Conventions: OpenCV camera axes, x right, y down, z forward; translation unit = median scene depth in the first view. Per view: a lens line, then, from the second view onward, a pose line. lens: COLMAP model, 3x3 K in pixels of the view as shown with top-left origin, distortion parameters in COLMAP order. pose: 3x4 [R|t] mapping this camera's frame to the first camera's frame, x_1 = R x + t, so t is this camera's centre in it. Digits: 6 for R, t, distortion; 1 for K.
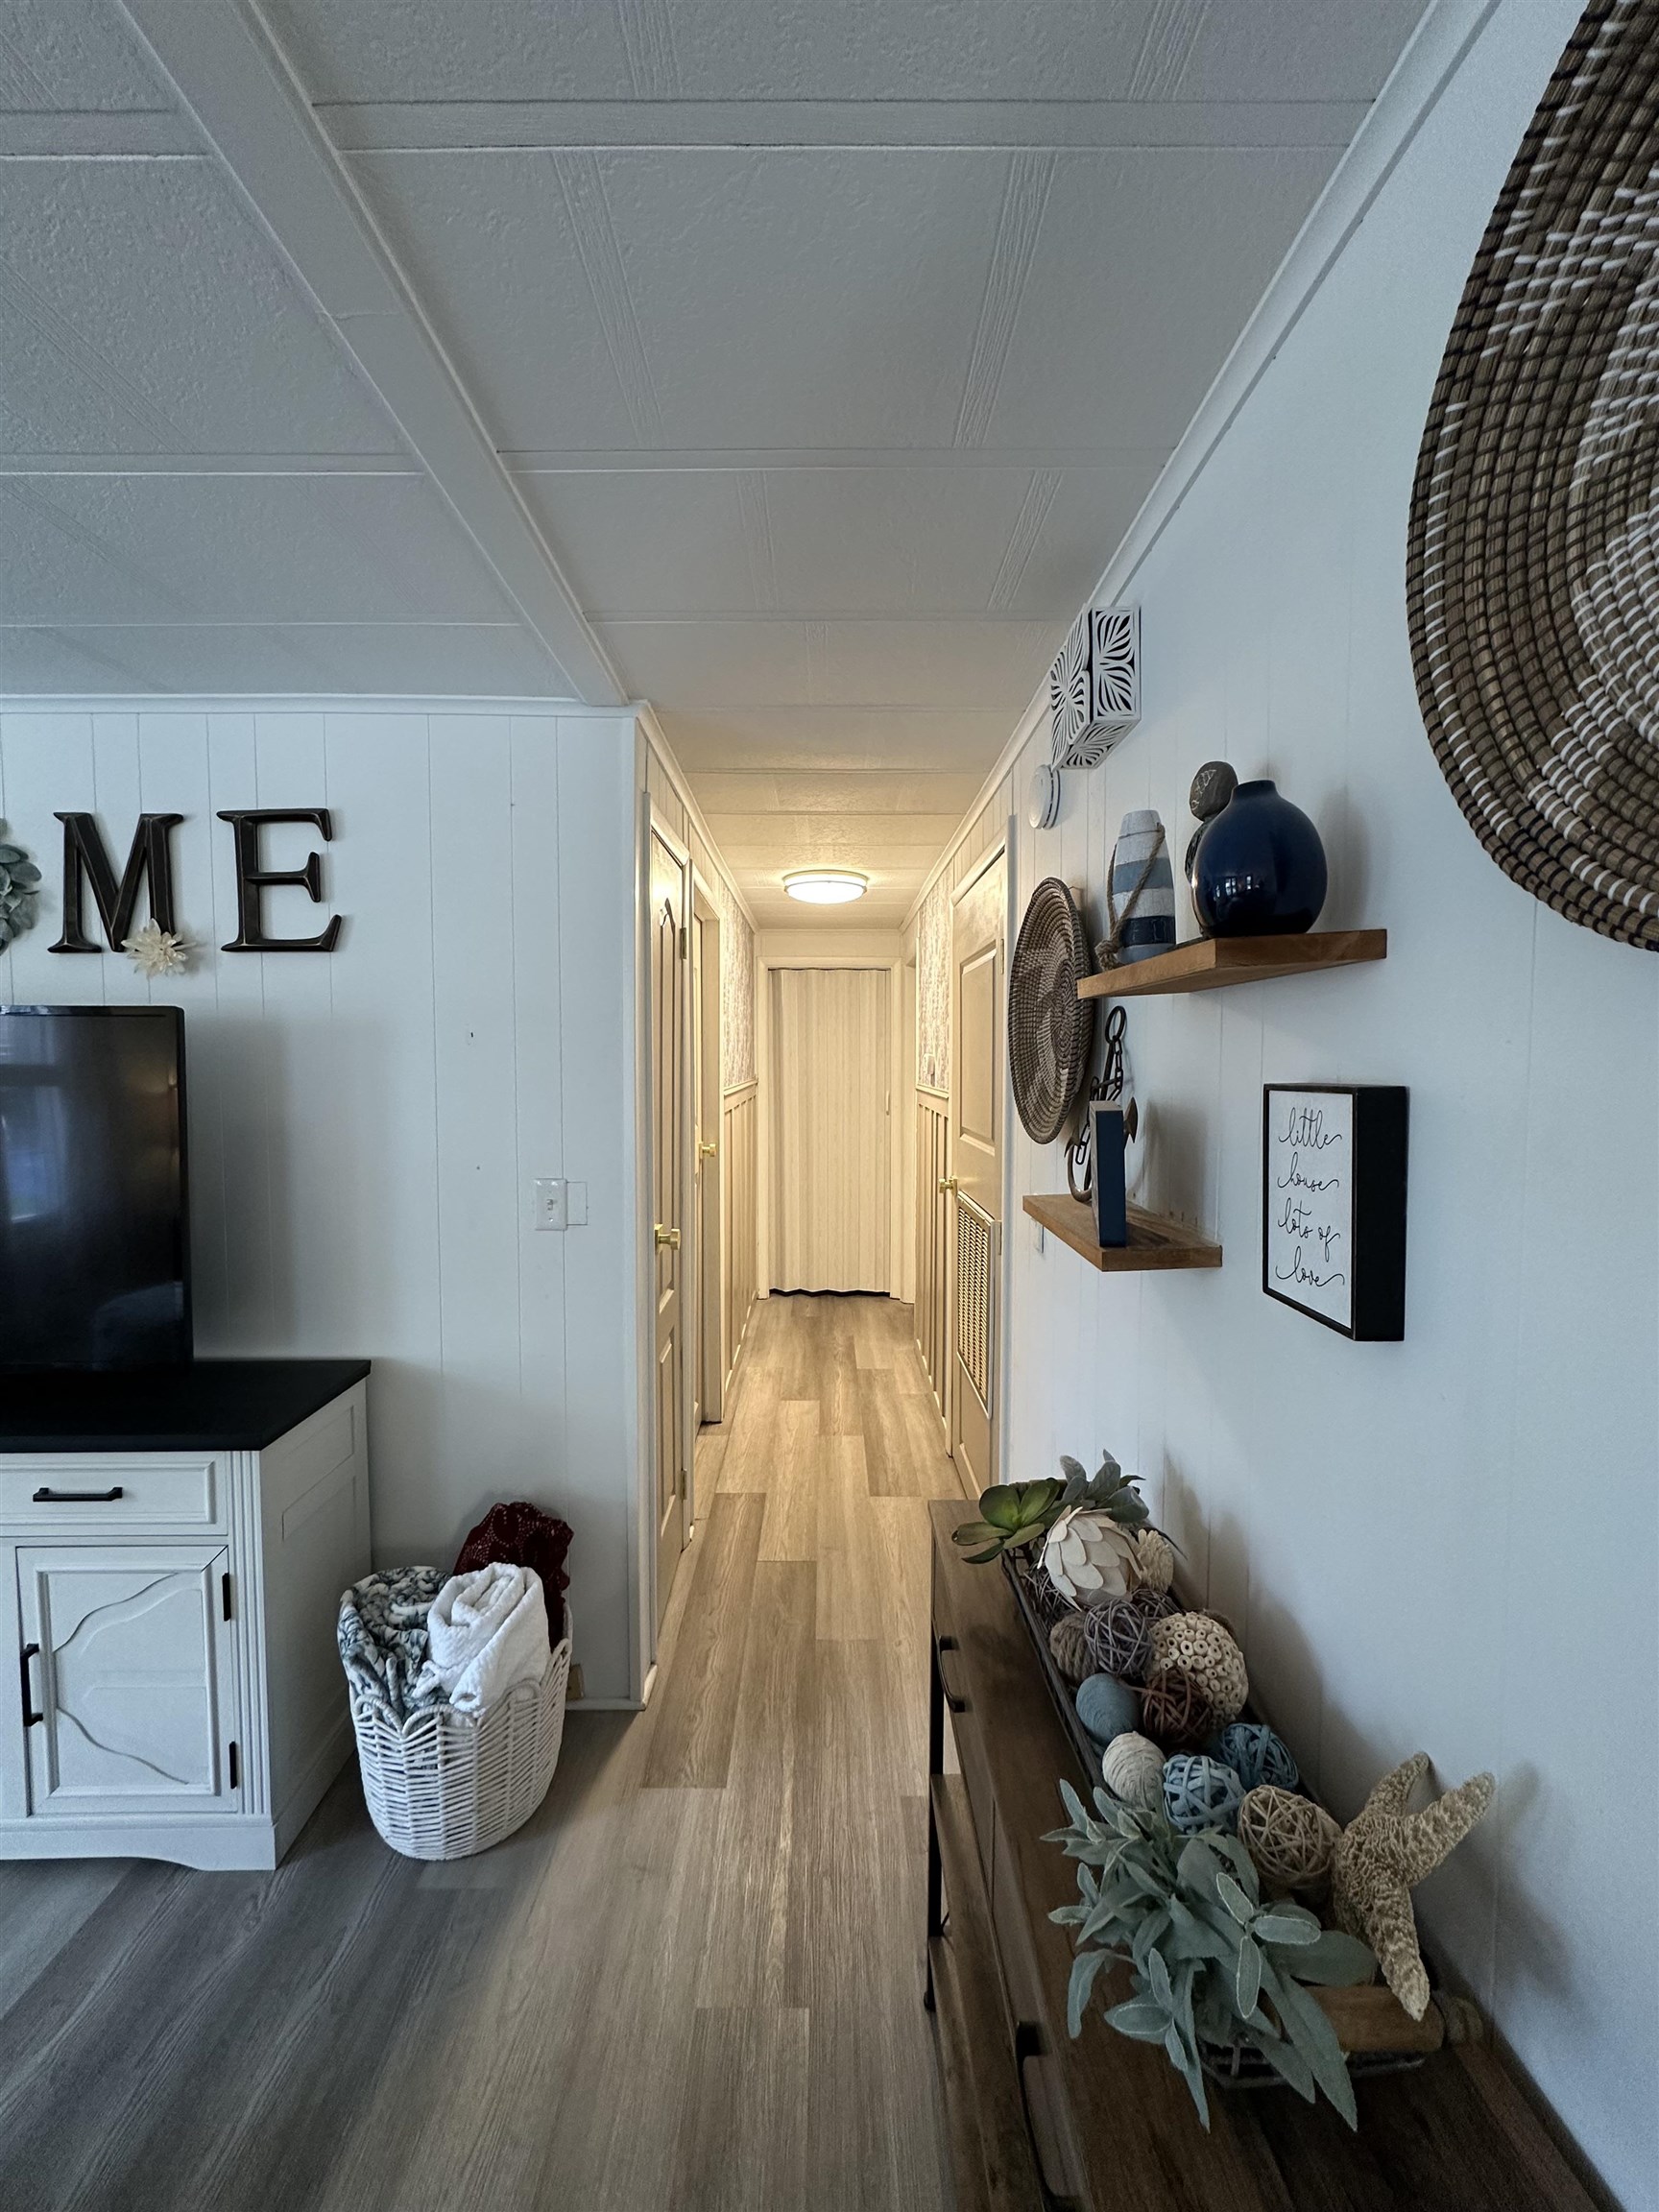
lens RADIAL K [[885.3, 0, 832.7], [0, 885.3, 1102.3], [0, 0, 1]] dist [-0.002827, 0.000790]
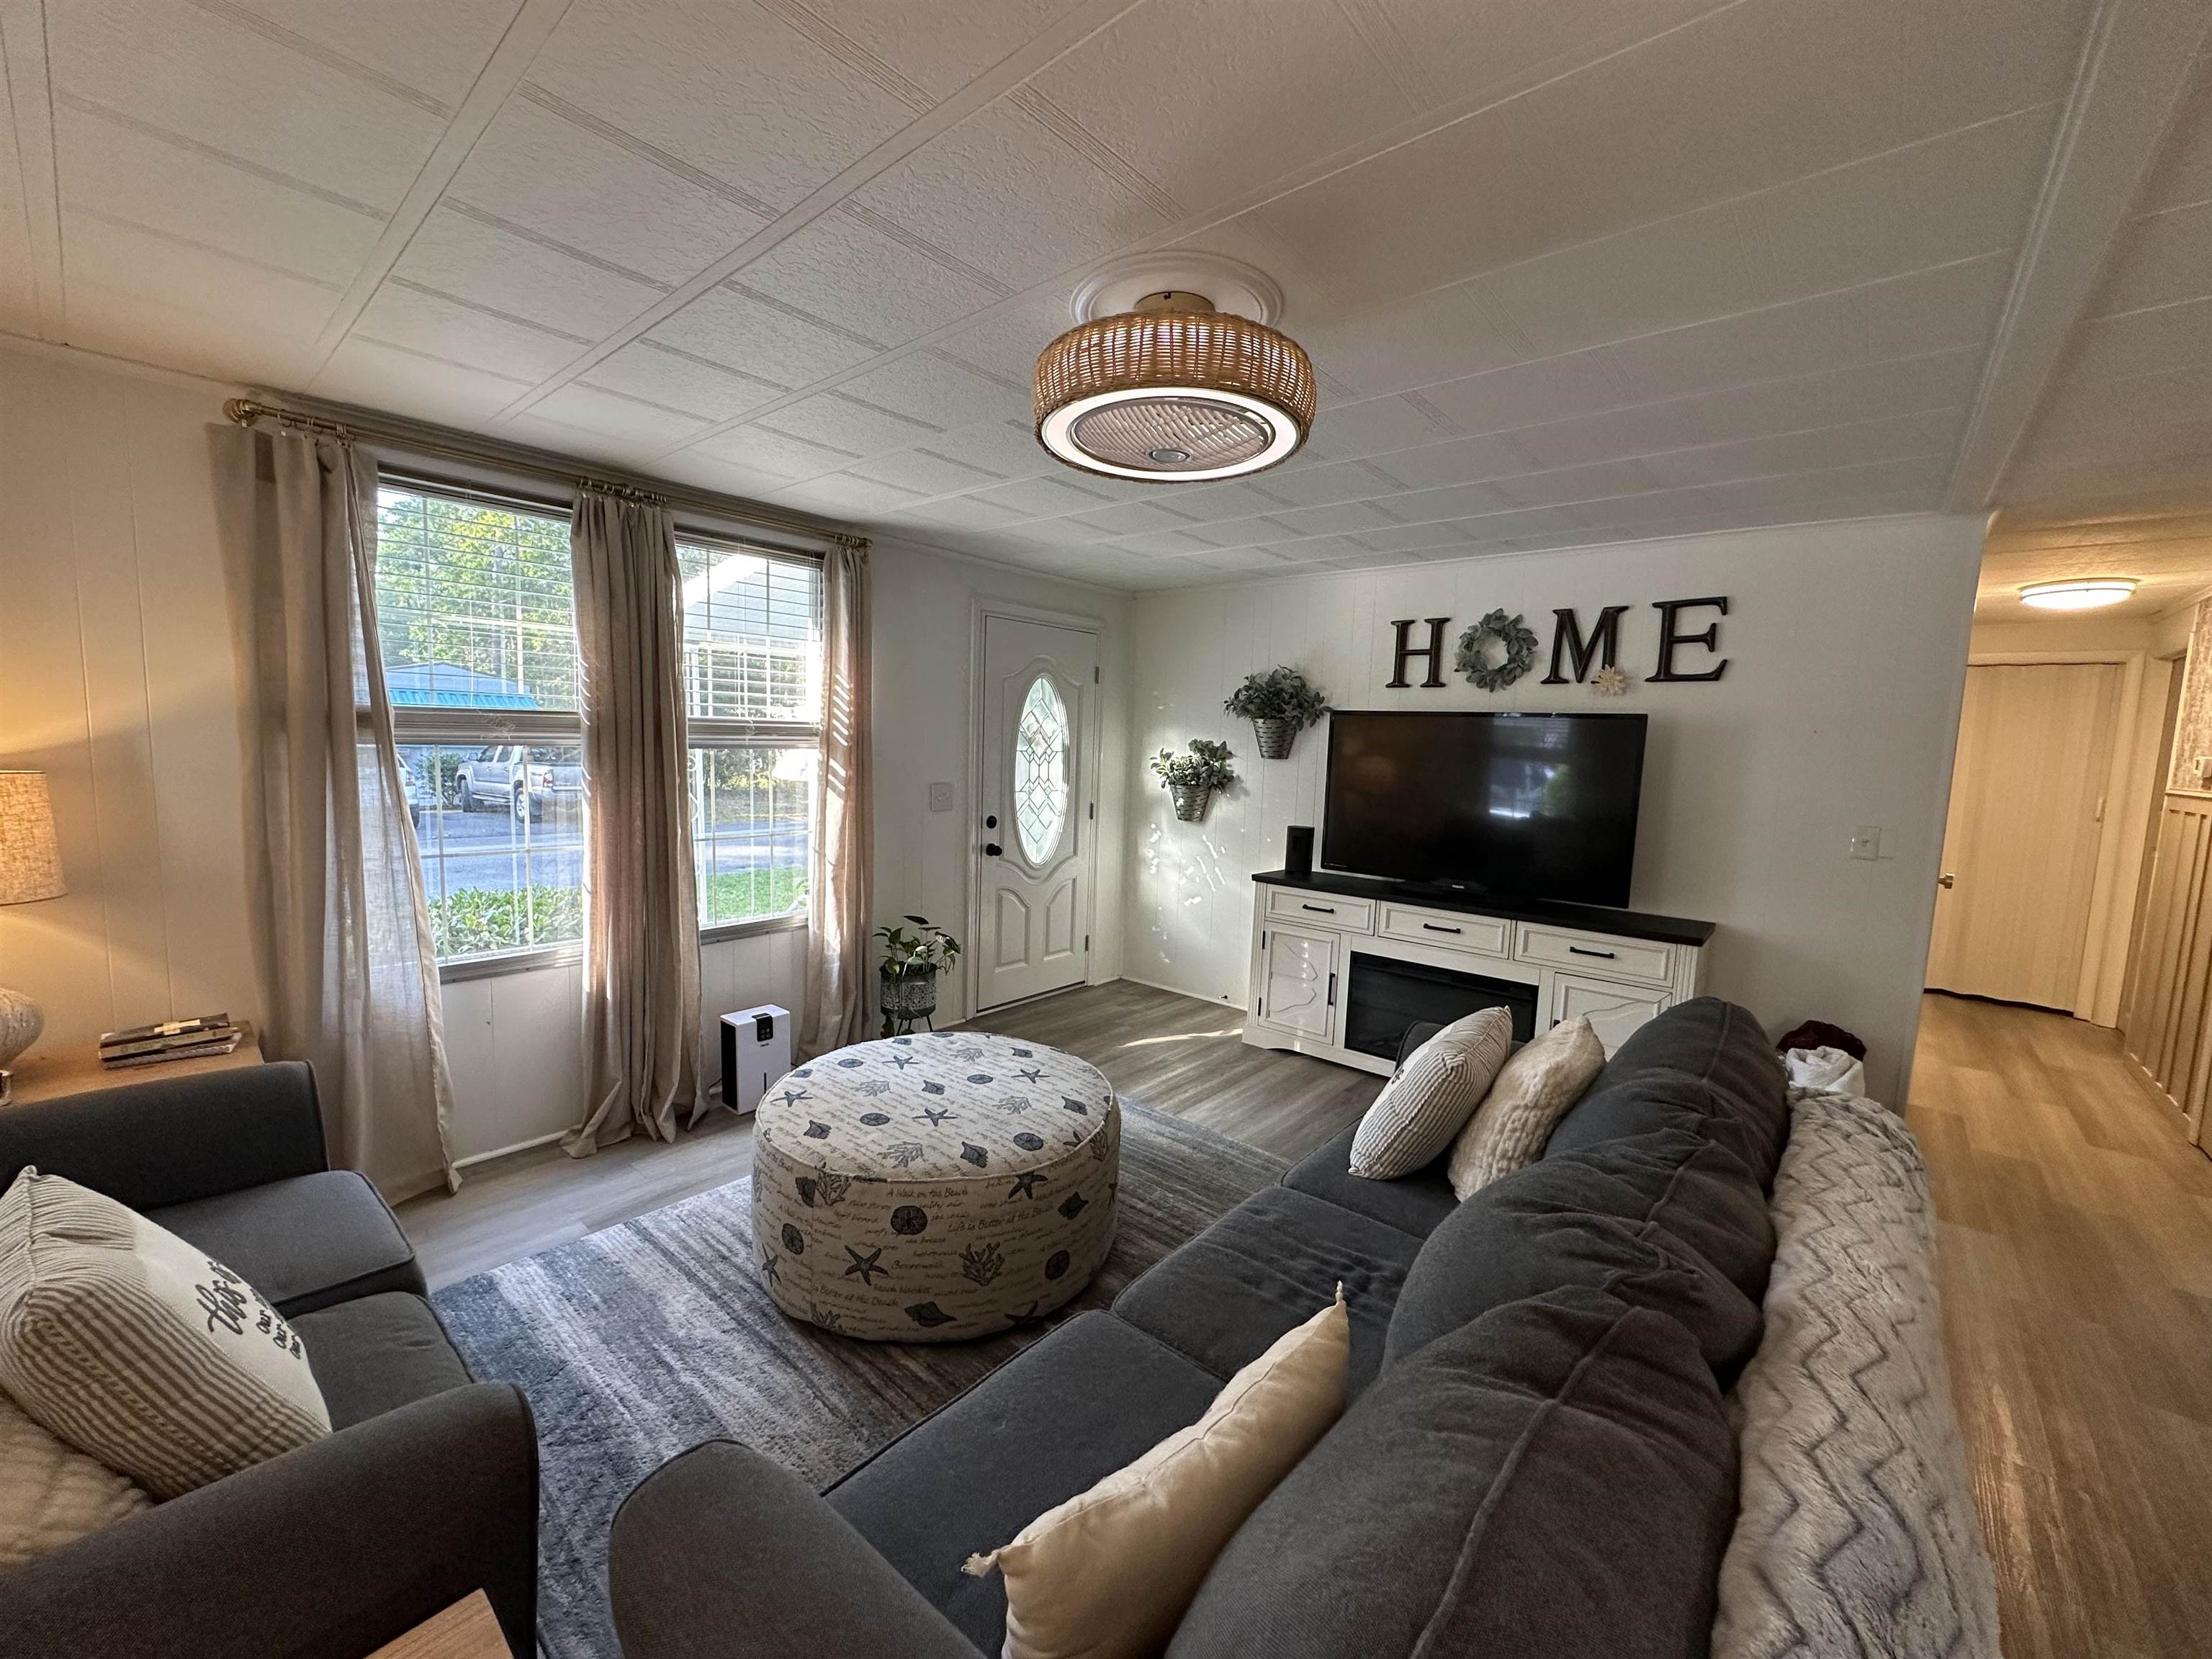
lens RADIAL K [[885.3, 0, 1098.8], [0, 885.3, 824.0], [0, 0, 1]] dist [-0.002827, 0.000790]
pose [[0.748982, 0.091928, -0.656182, -0.318765], [-0.066748, 0.995759, 0.063314, 0.075523], [0.659219, -0.003622, 0.751942, -1.065614]]
